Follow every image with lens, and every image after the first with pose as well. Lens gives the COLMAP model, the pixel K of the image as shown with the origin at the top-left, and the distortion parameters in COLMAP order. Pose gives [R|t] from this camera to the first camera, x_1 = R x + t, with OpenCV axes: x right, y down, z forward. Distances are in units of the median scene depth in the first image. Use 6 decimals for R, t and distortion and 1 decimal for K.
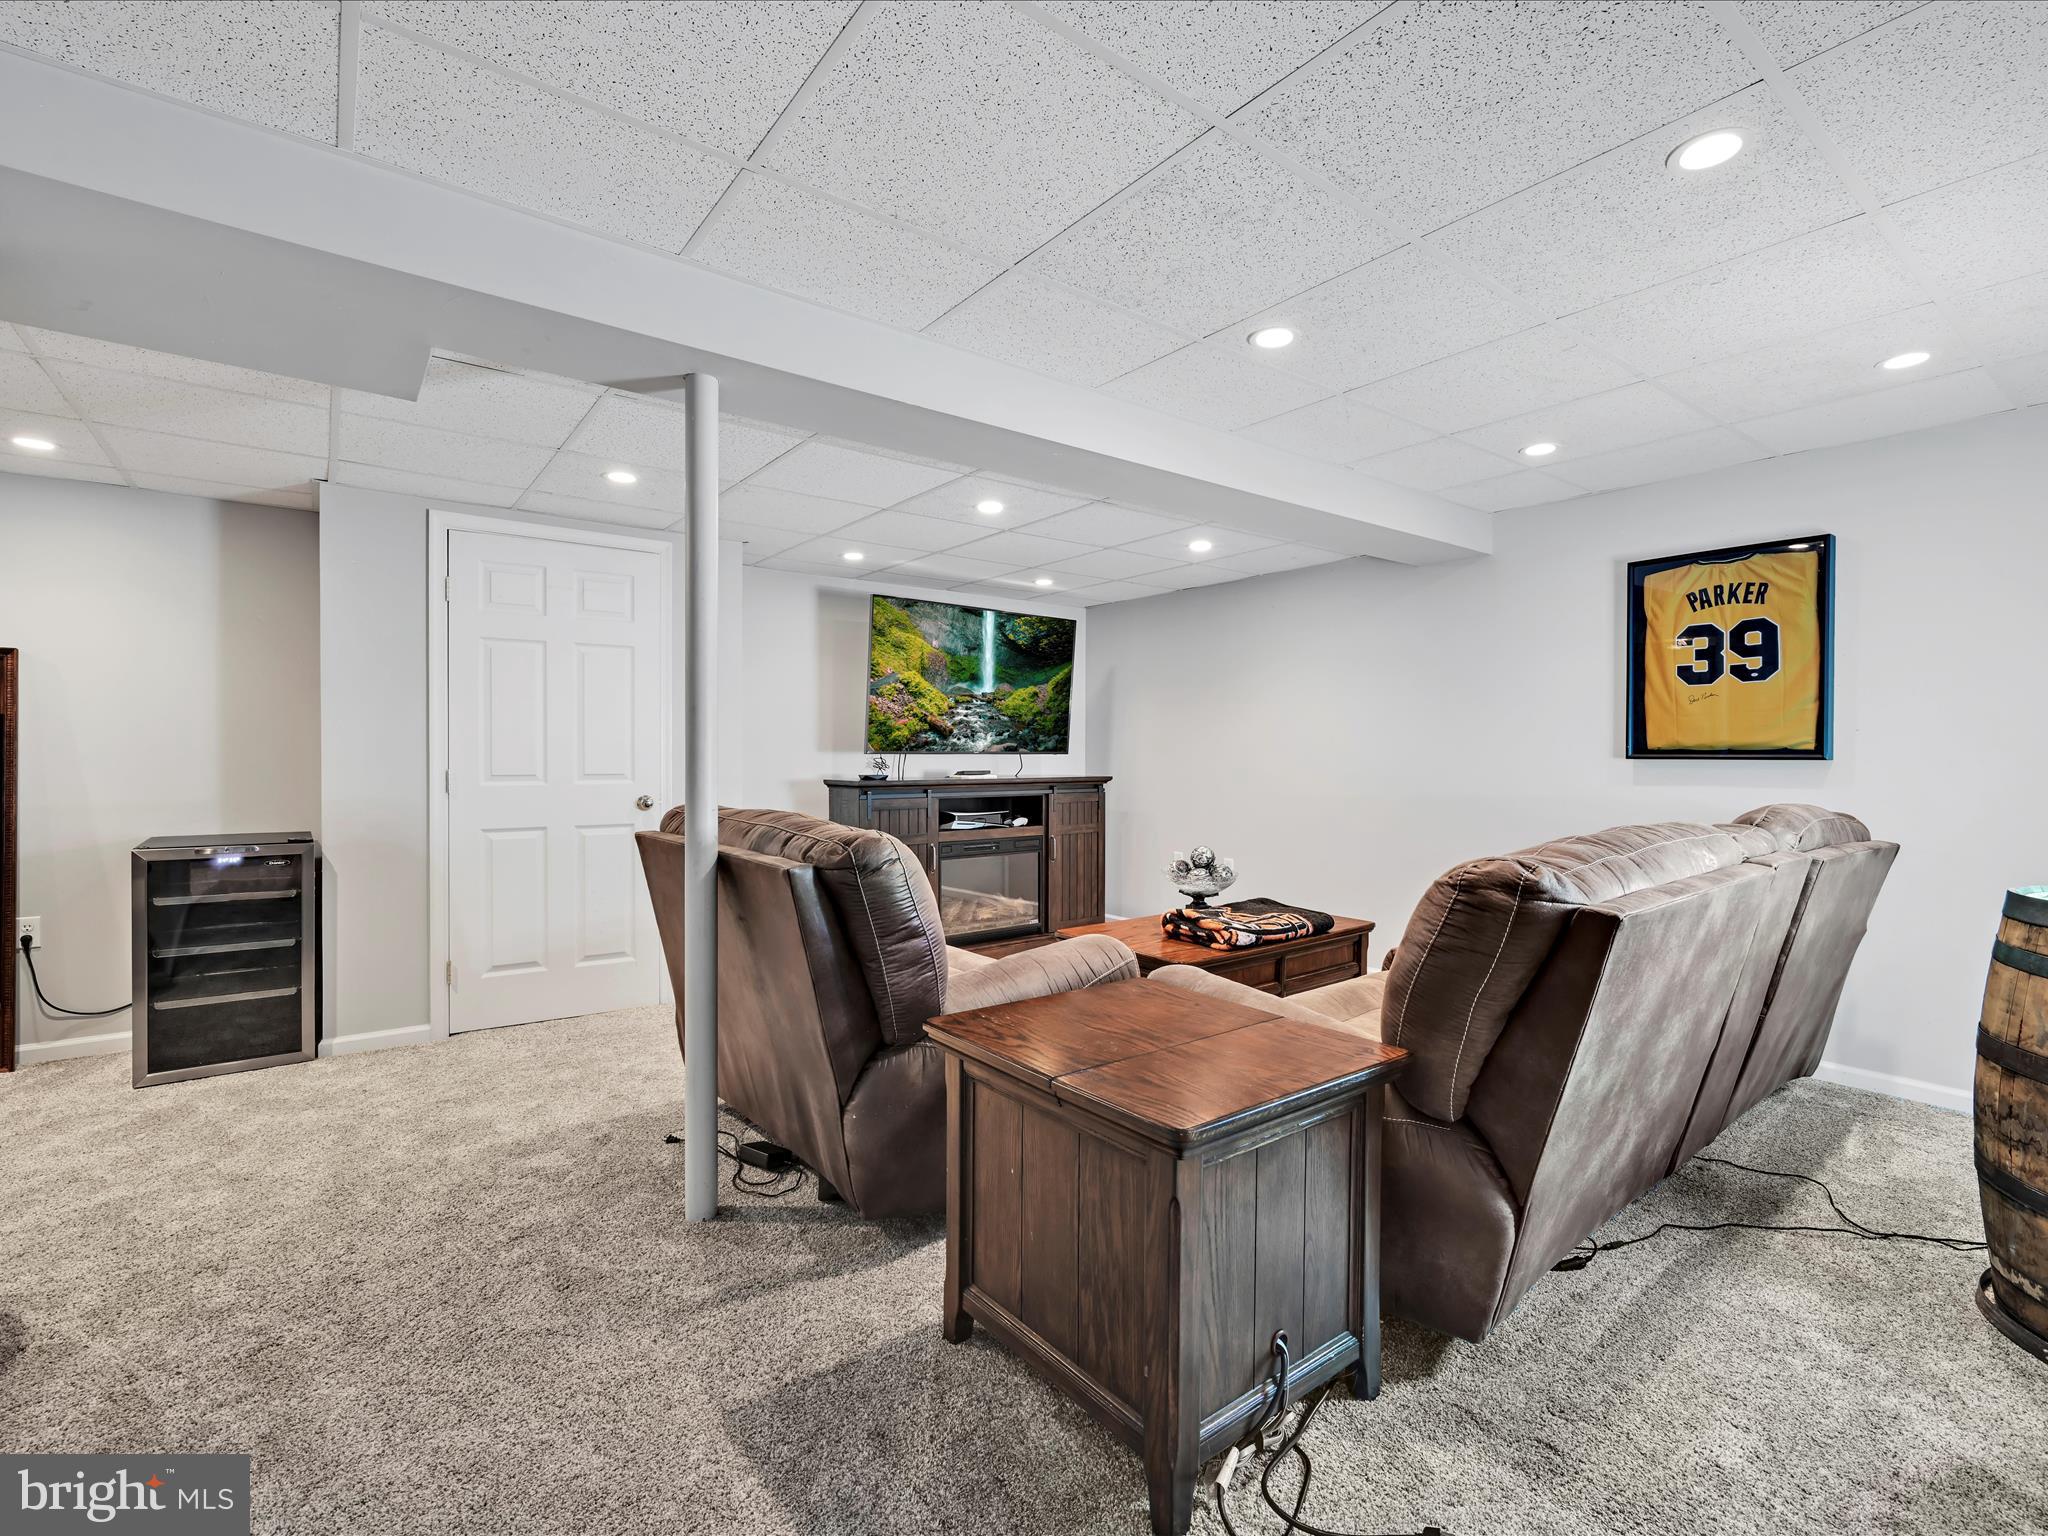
lens RADIAL K [[943.8, 0, 1020.0], [0, 943.8, 759.6], [0, 0, 1]] dist [0.002465, -0.001228]
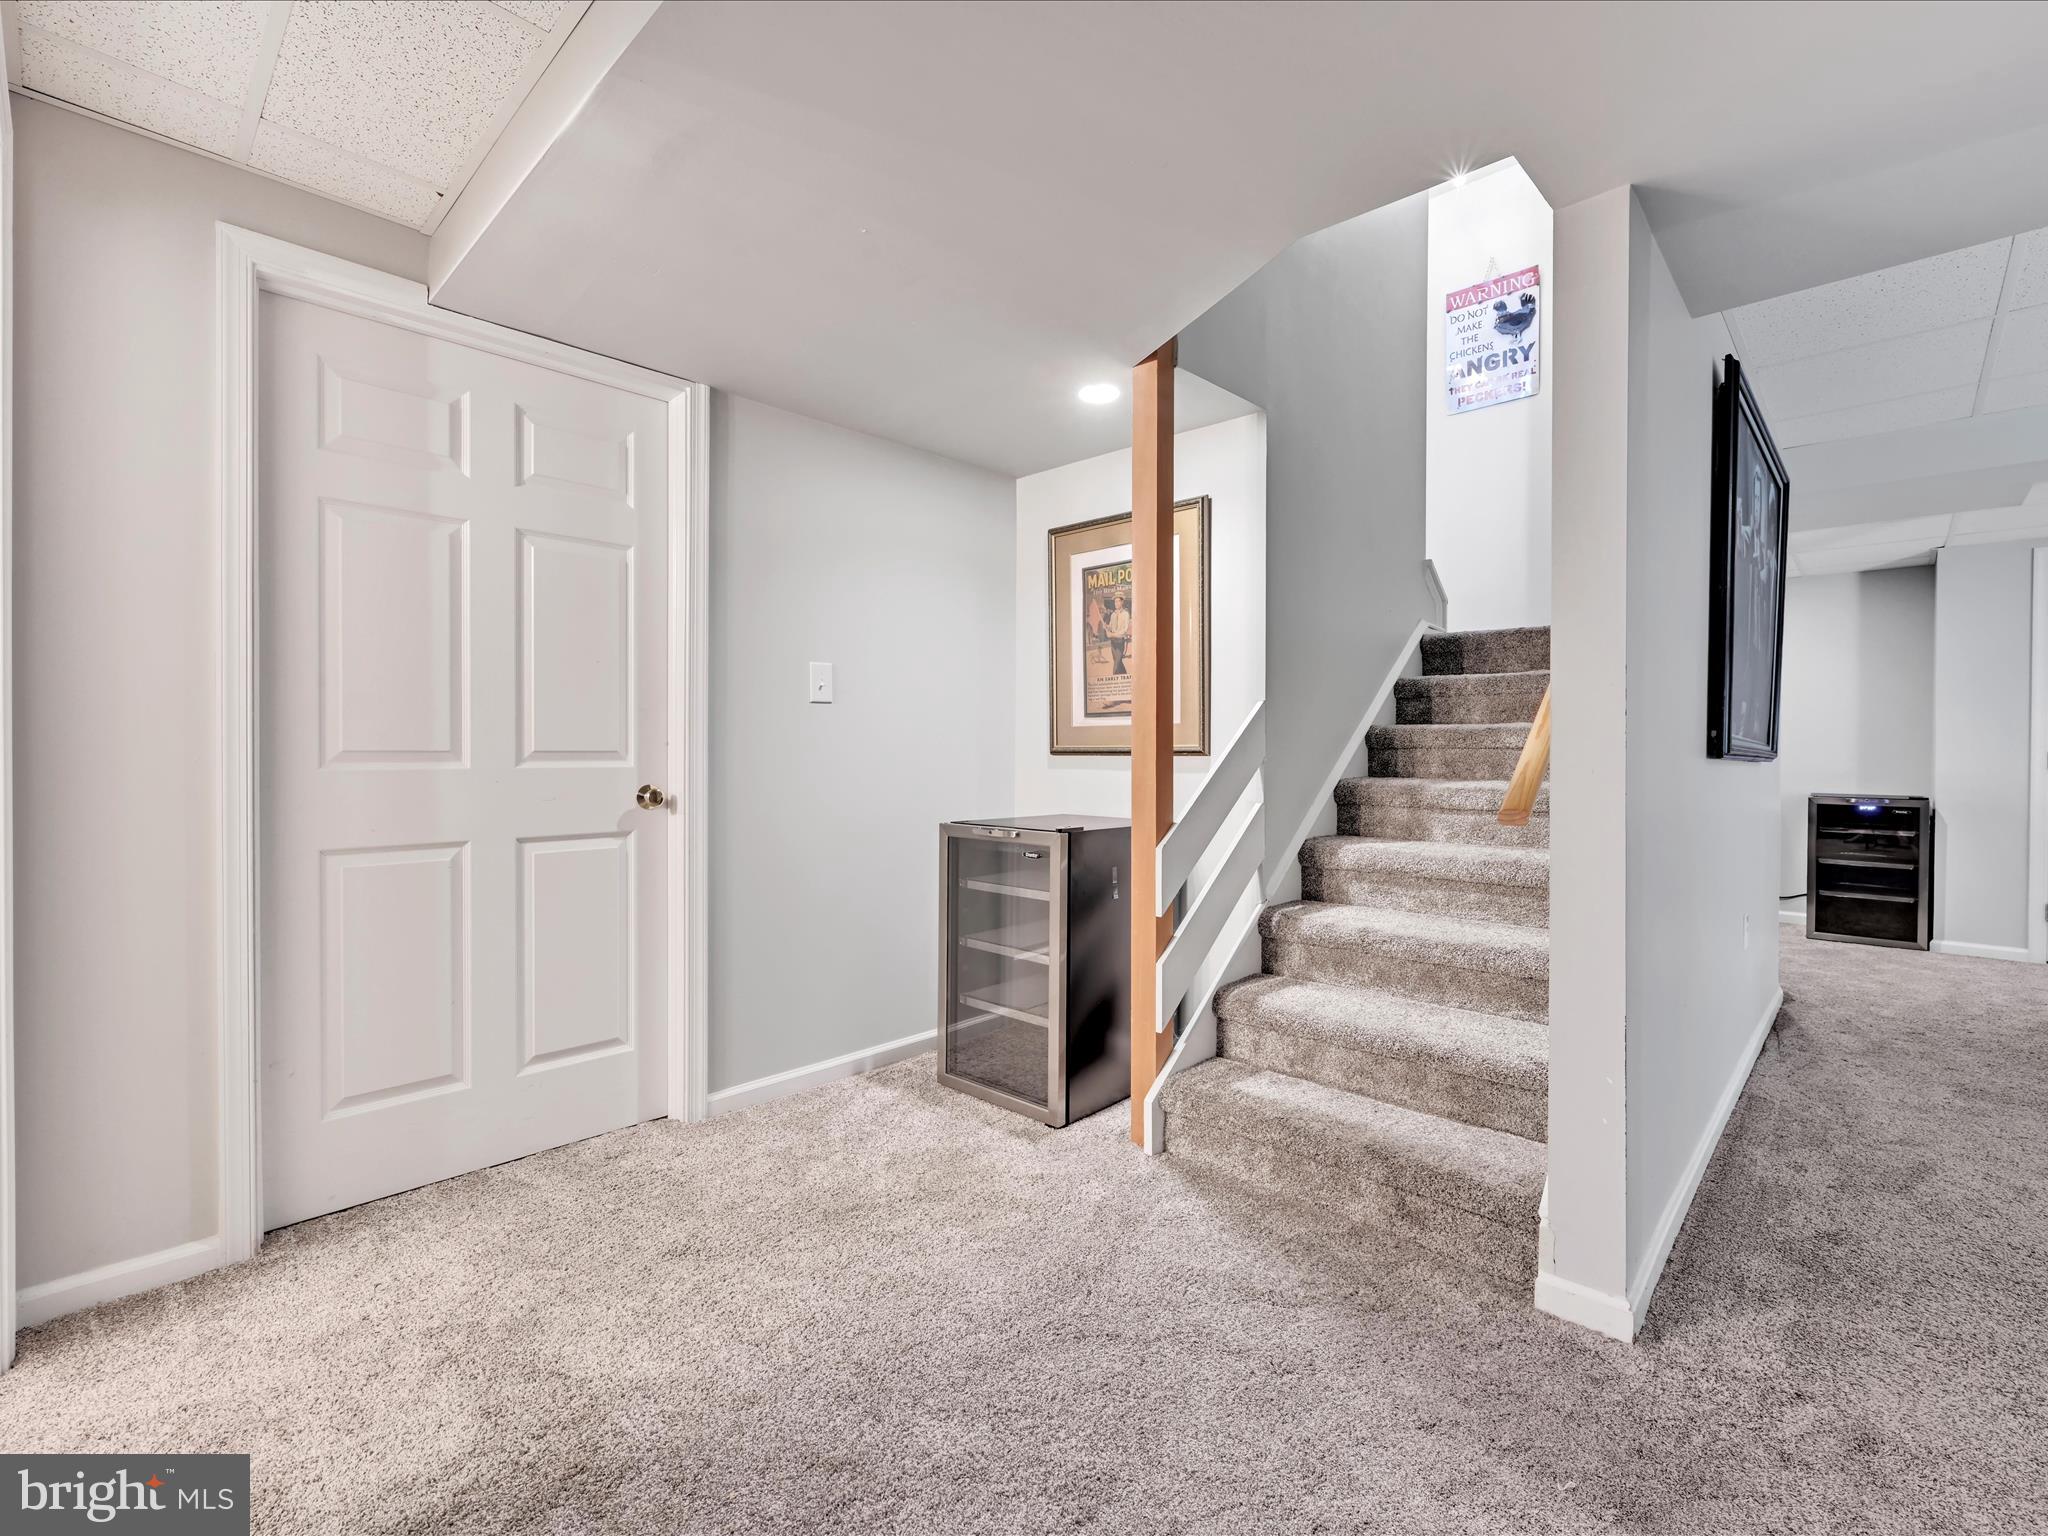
lens RADIAL K [[943.8, 0, 1017.6], [0, 943.8, 762.4], [0, 0, 1]] dist [0.002465, -0.001228]
pose [[0.155989, 0.009466, -0.987713, 0.454562], [-0.013324, 0.999883, 0.007479, 0.035899], [0.987669, 0.011993, 0.156097, -0.593531]]
